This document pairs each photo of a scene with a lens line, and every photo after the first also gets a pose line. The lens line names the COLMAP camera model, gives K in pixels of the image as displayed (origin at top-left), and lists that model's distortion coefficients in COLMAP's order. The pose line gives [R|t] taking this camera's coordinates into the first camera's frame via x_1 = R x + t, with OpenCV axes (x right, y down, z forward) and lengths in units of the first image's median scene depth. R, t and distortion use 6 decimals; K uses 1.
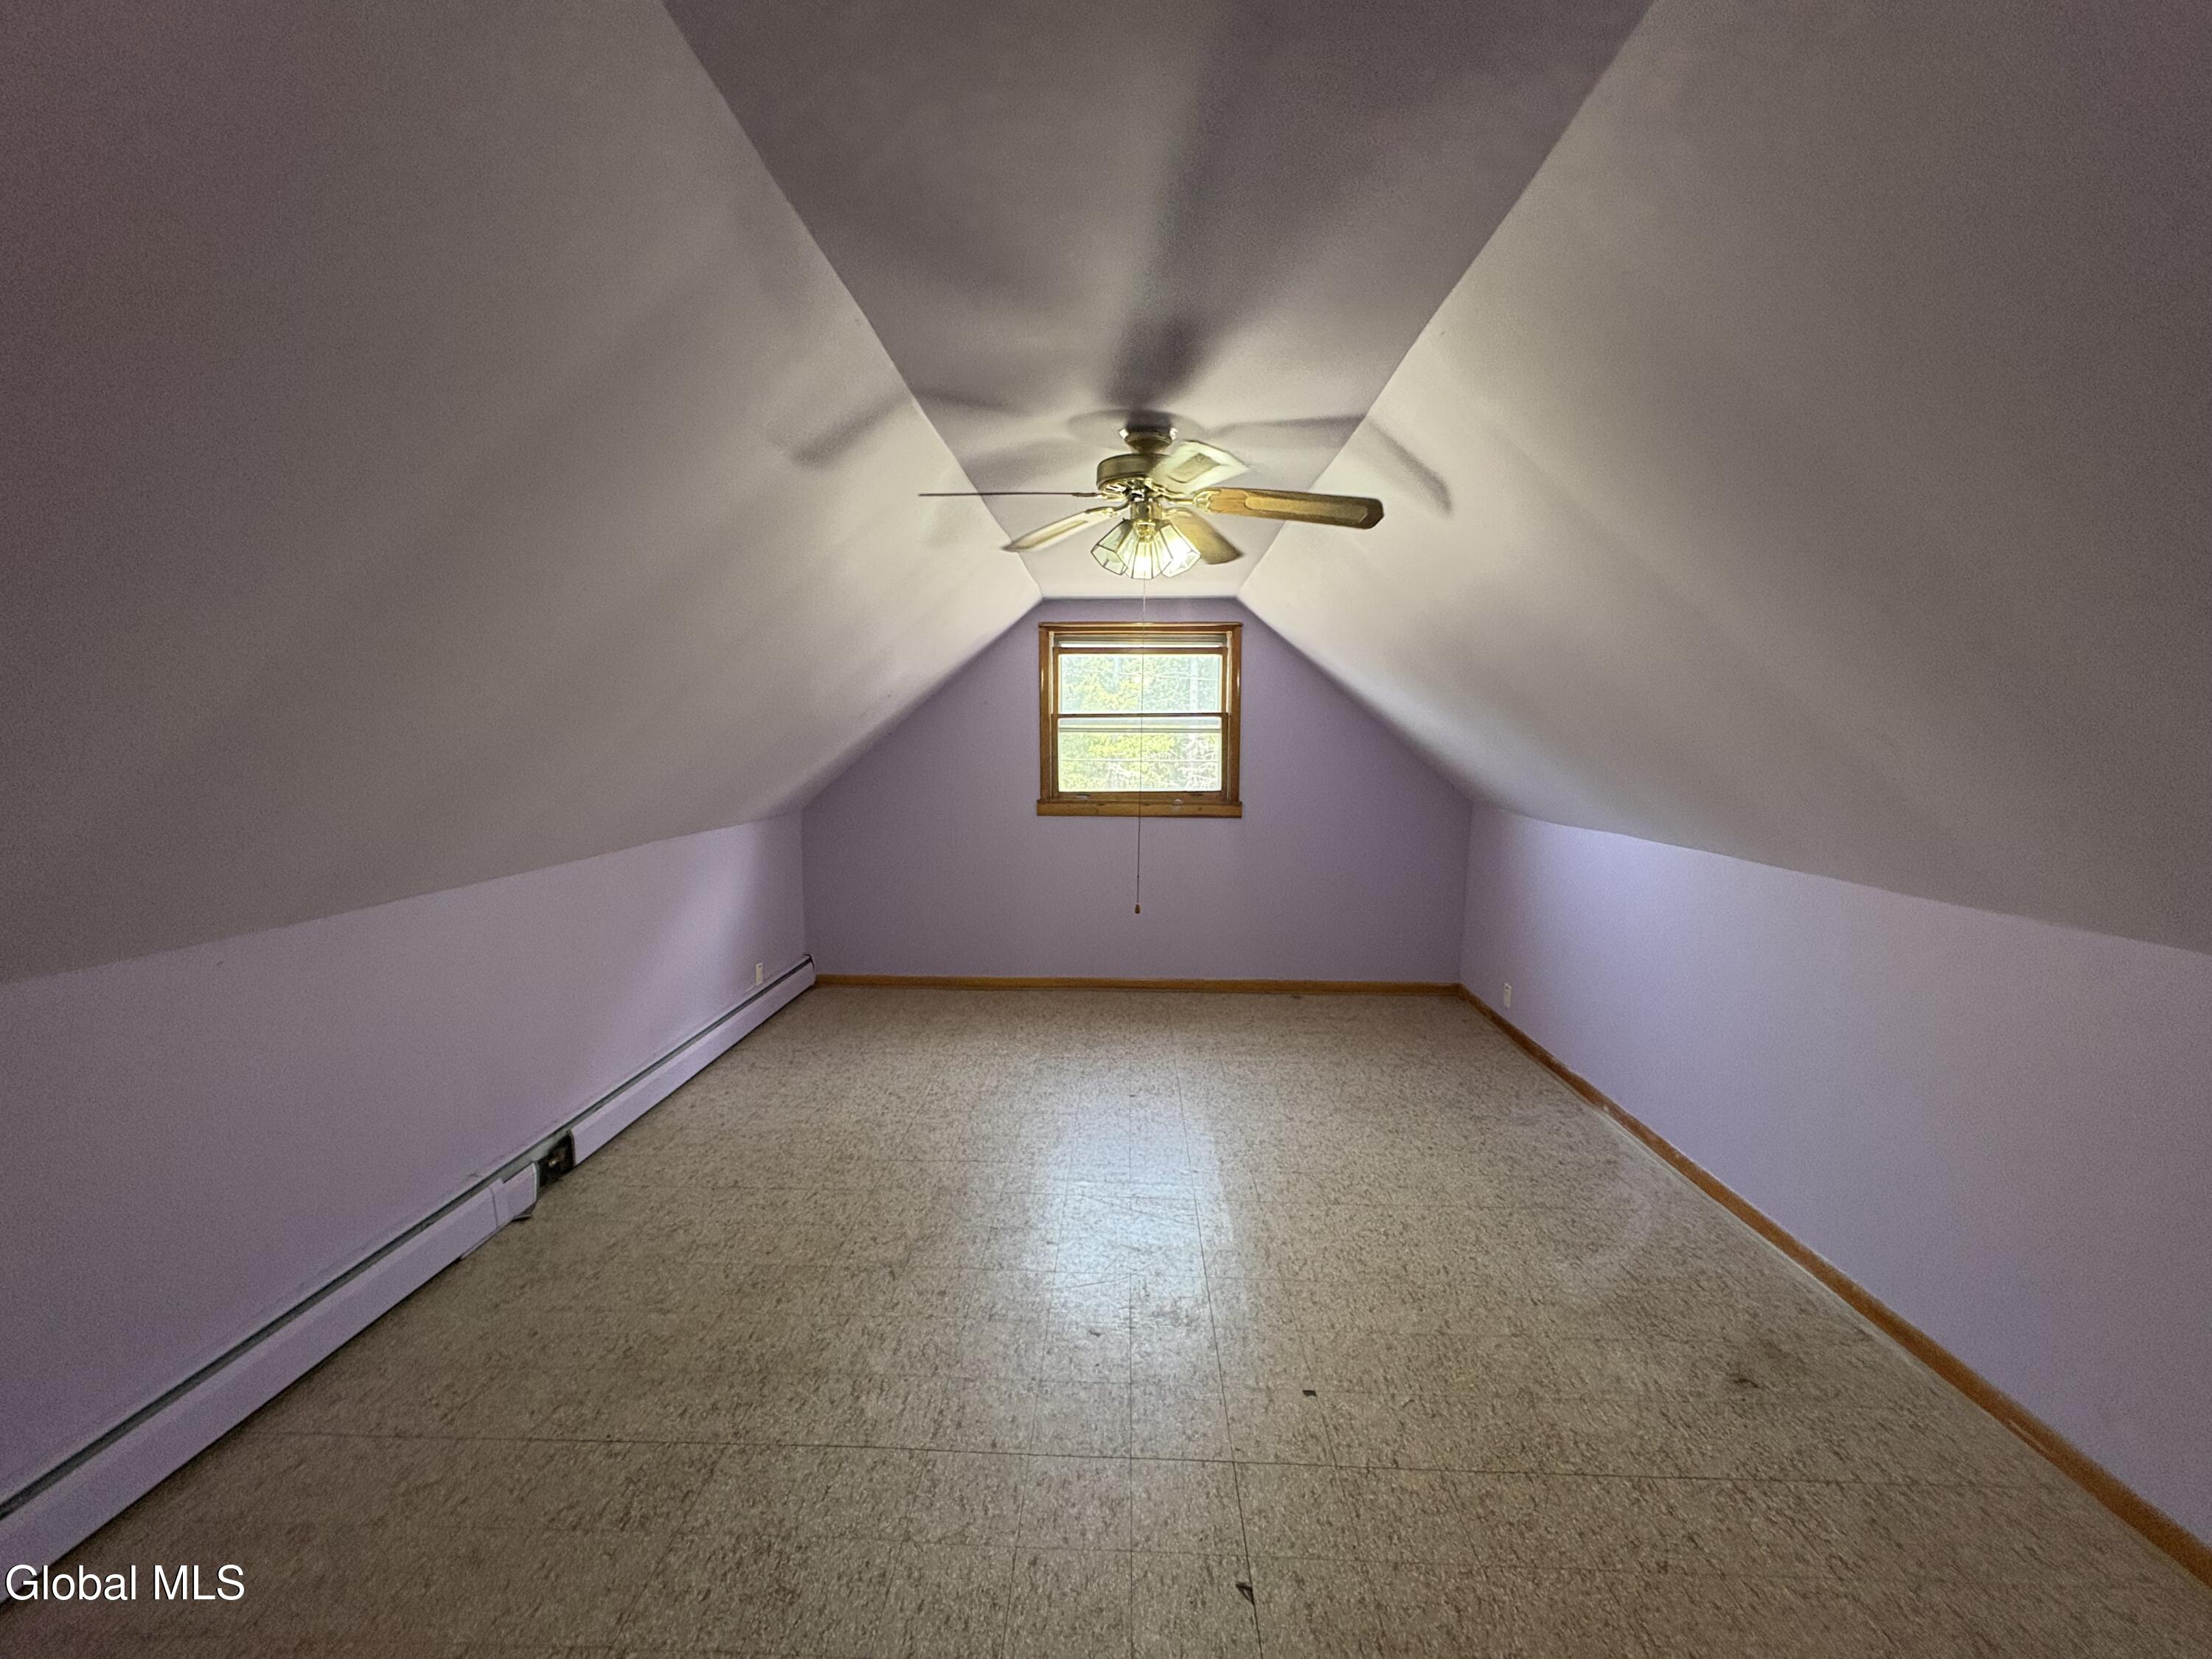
lens RADIAL K [[890.6, 0, 1113.5], [0, 890.6, 830.9], [0, 0, 1]] dist [0.000928, 0.000147]
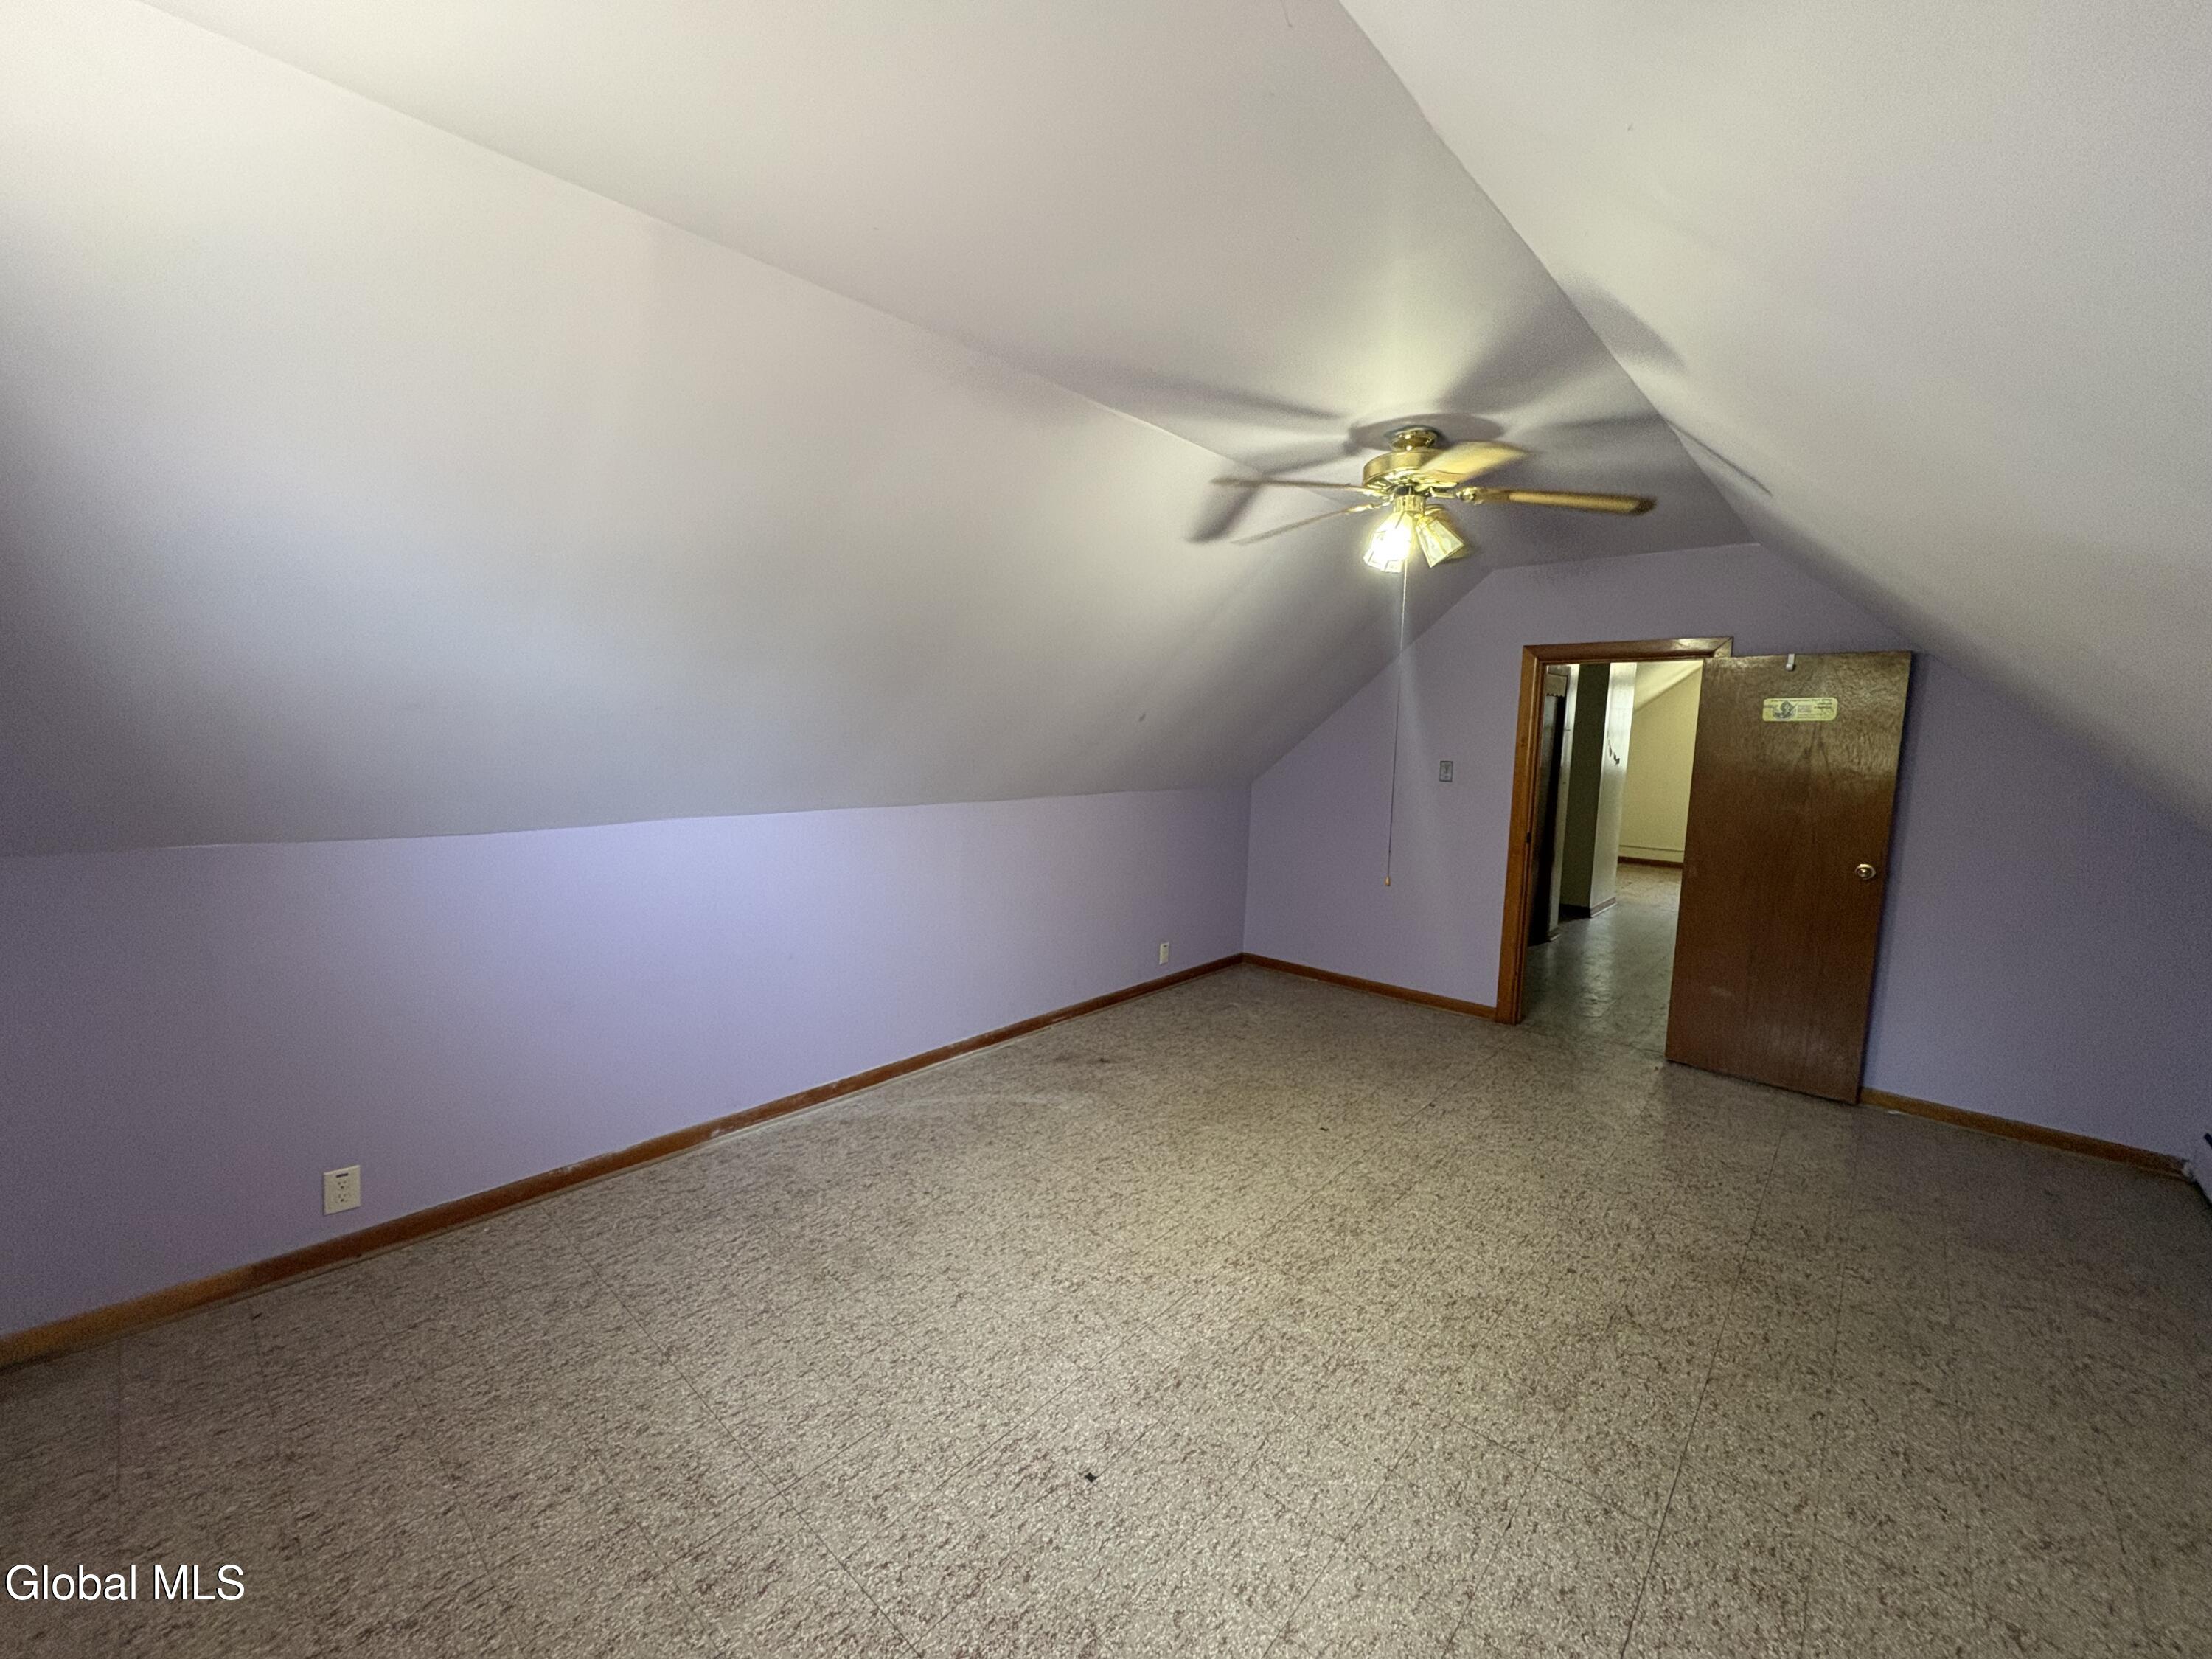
lens RADIAL K [[890.6, 0, 1113.5], [0, 890.6, 830.9], [0, 0, 1]] dist [0.000928, 0.000147]
pose [[-0.762546, -0.098344, 0.639416, -0.320915], [0.041646, 0.978866, 0.200218, -0.159168], [-0.645593, 0.179305, -0.742334, 1.629038]]
